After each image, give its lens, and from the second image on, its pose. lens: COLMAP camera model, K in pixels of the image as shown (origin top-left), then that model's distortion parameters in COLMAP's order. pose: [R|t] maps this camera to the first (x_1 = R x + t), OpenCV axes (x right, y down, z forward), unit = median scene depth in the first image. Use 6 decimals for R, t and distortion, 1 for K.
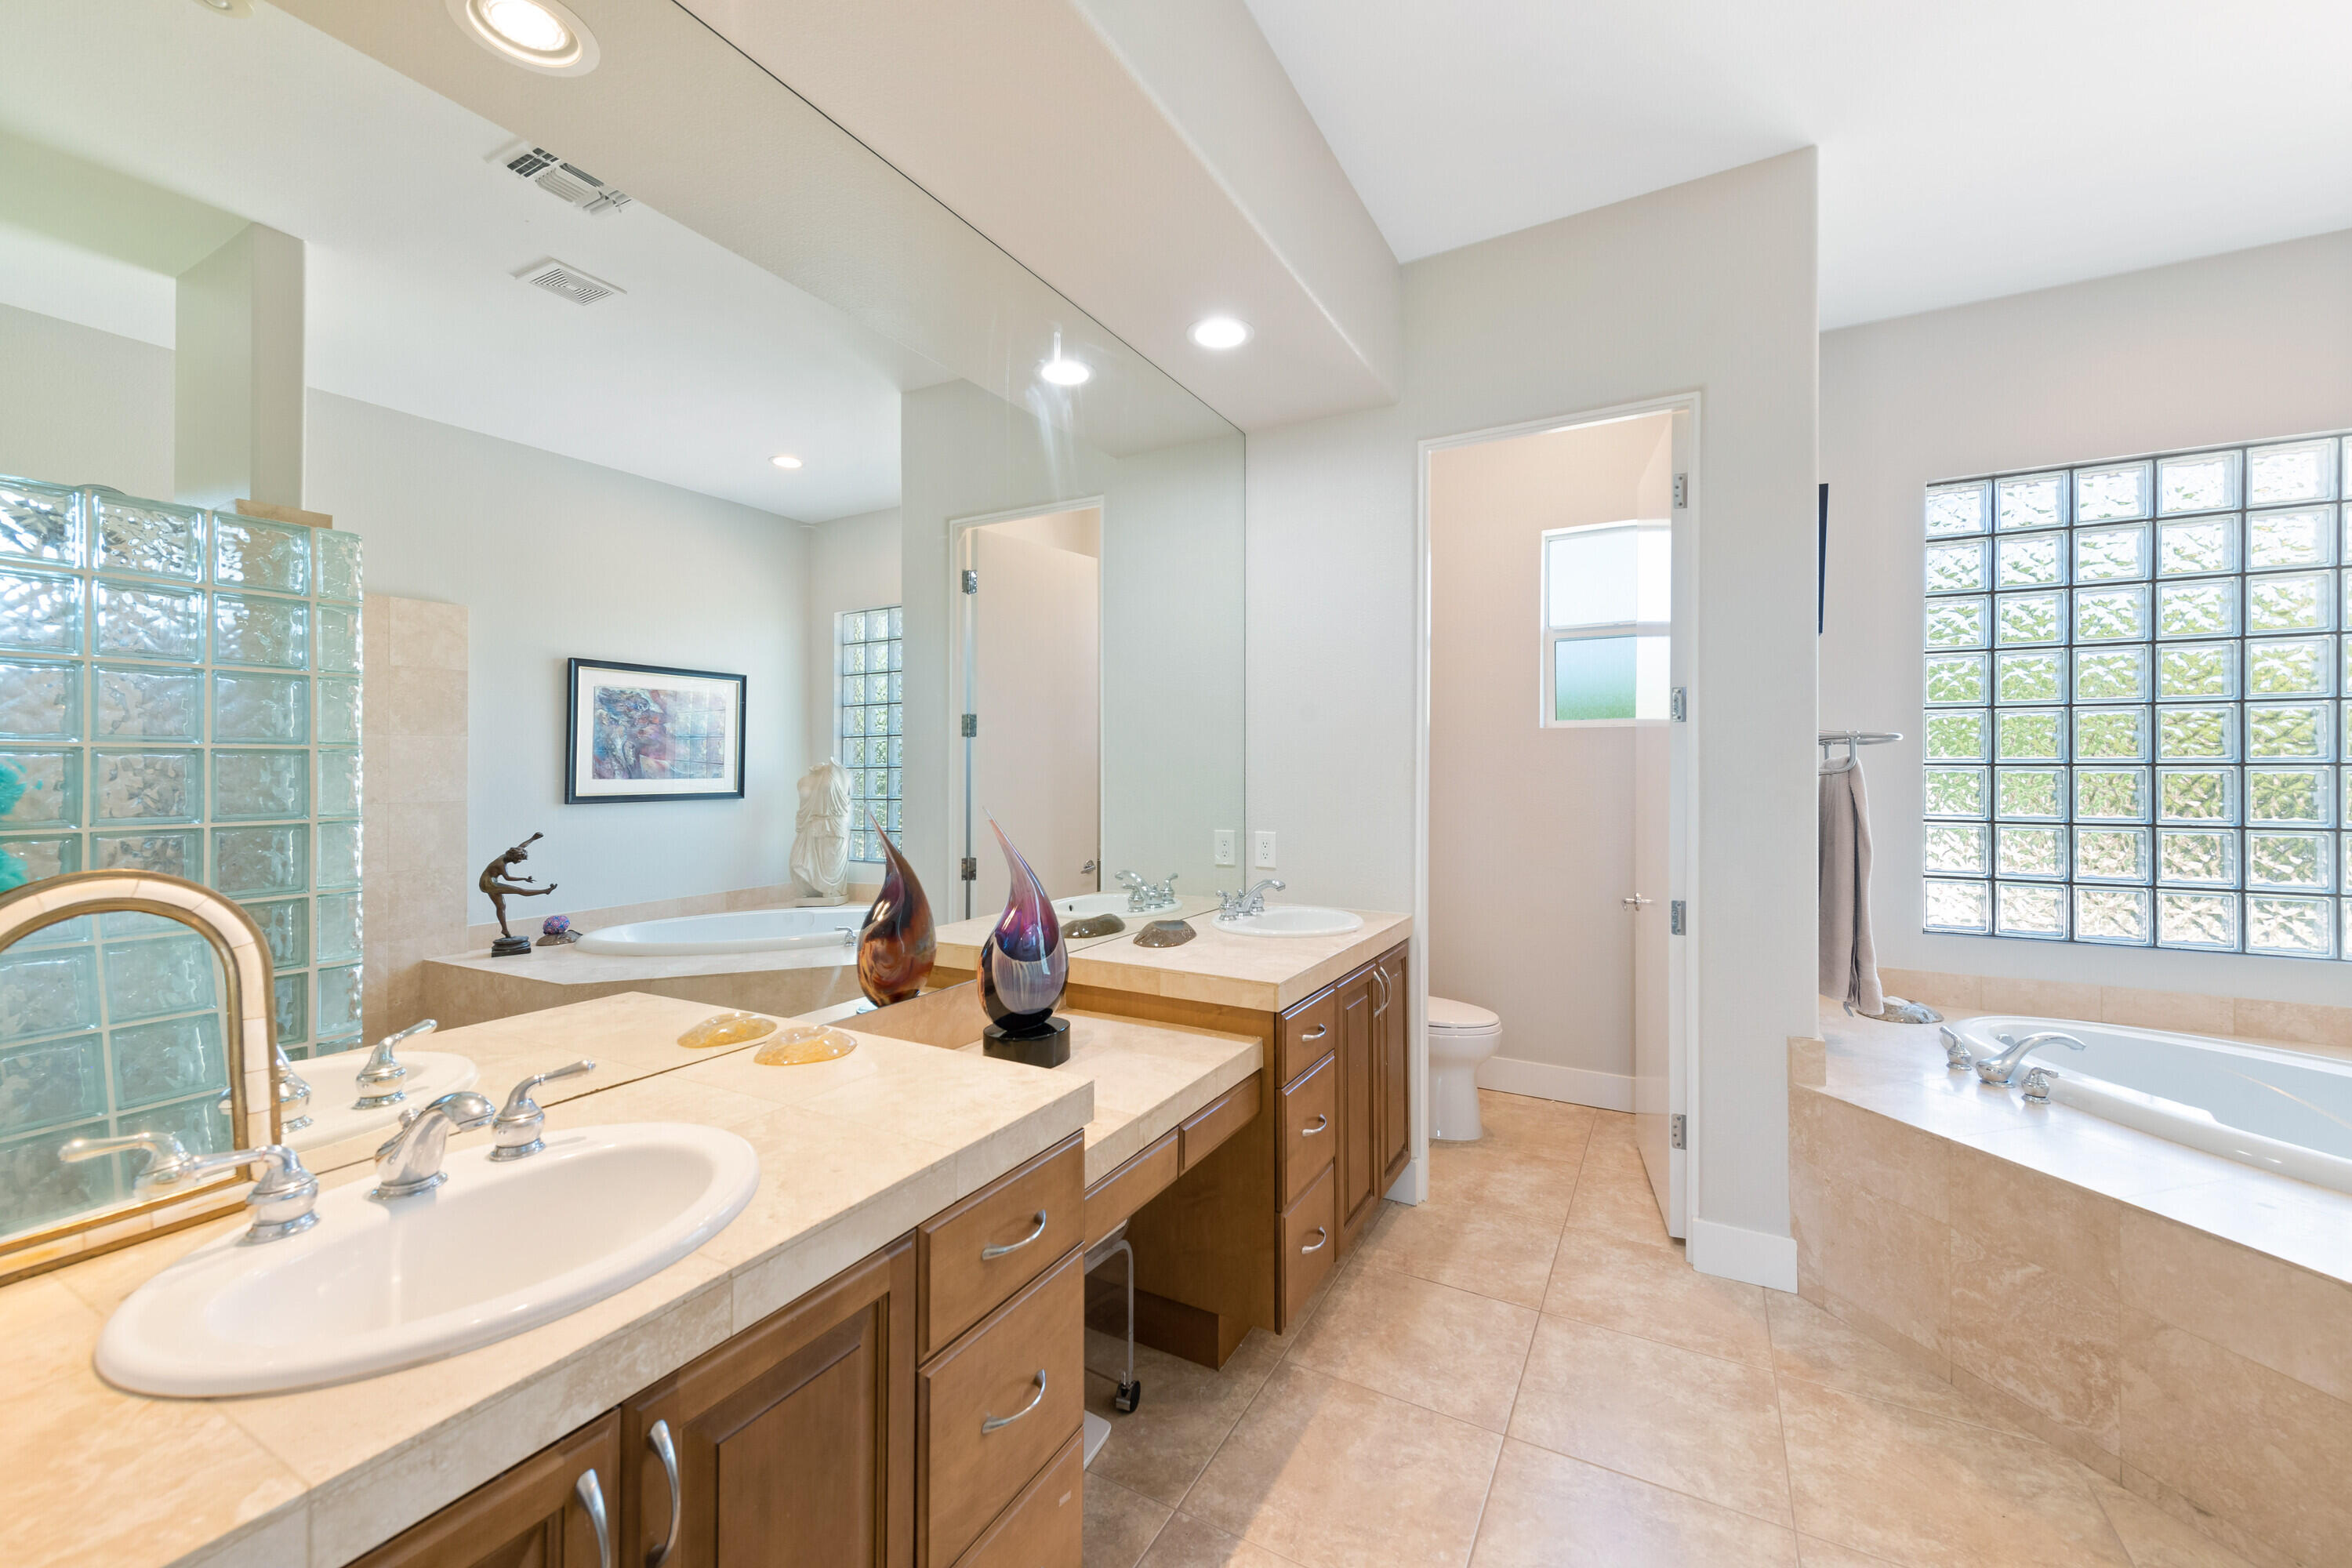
lens RADIAL K [[945.0, 0, 1153.5], [0, 945.0, 780.1], [0, 0, 1]] dist [0.012340, -0.001150]
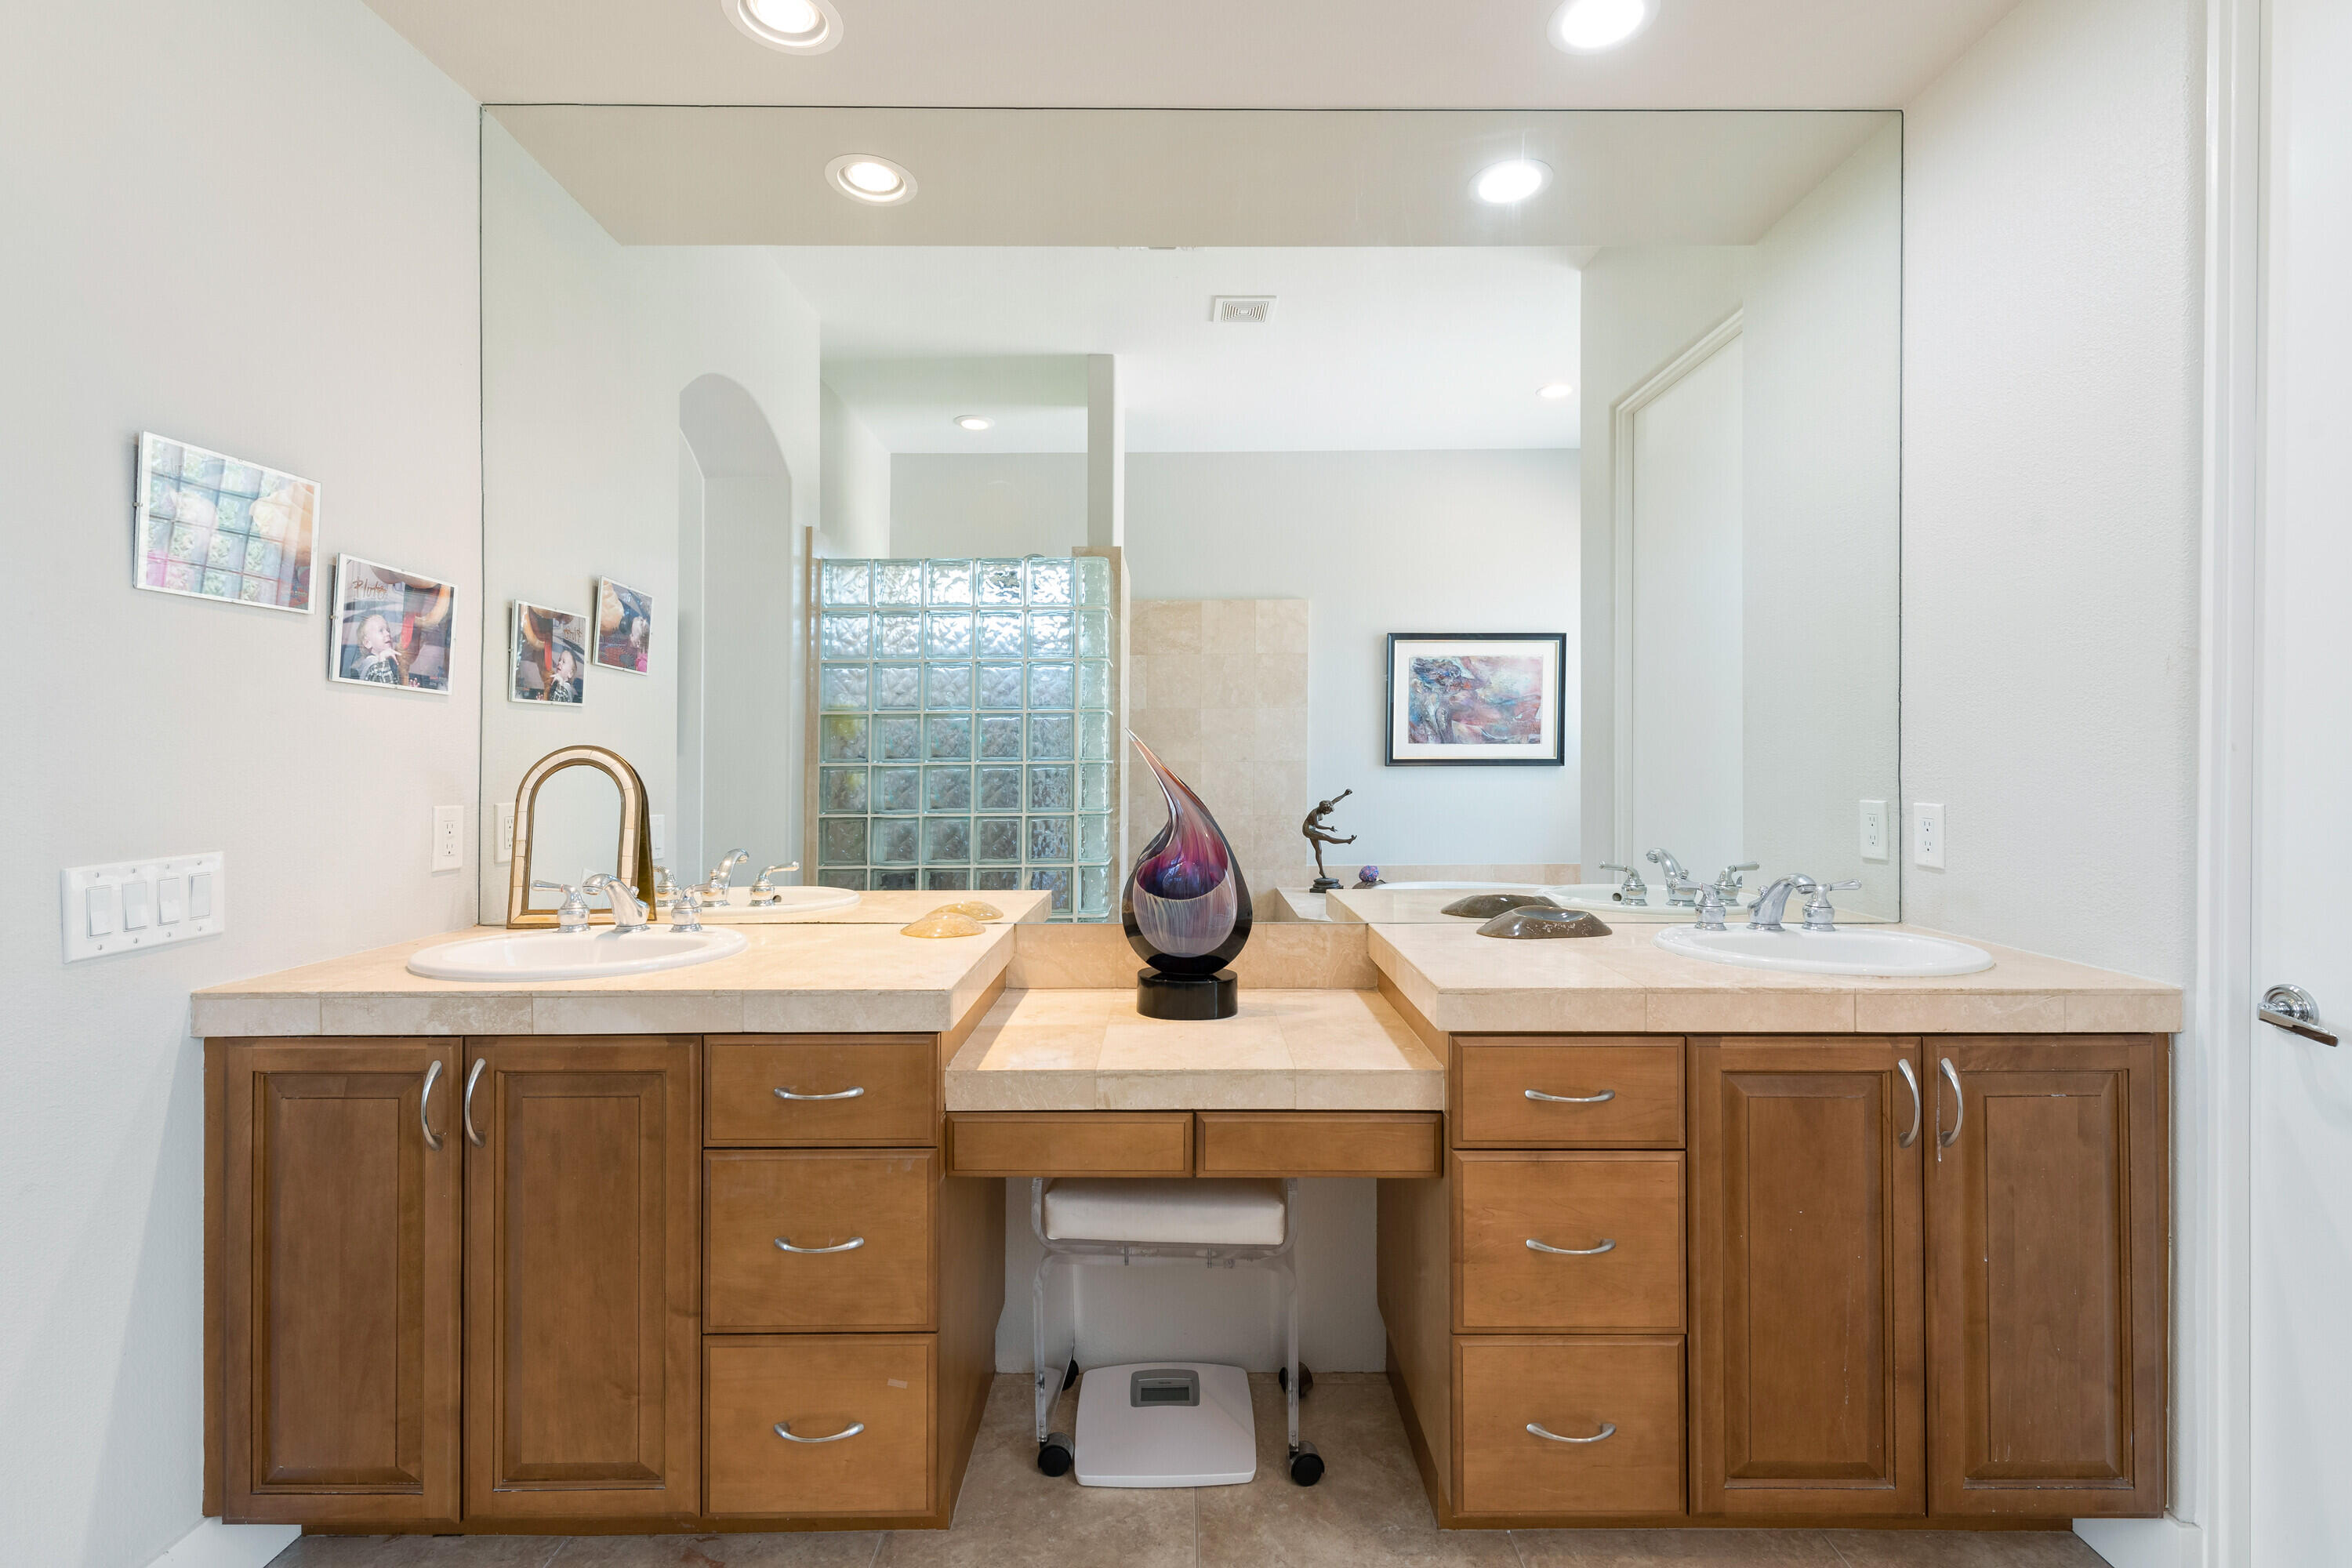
lens RADIAL K [[1010.4, 0, 1159.4], [0, 1010.4, 771.5], [0, 0, 1]] dist [0.017258, -0.000936]
pose [[0.490261, 0.014130, -0.871461, 0.300993], [-0.011139, 0.999888, 0.009945, 0.024434], [0.871505, 0.004832, 0.490363, 0.212848]]
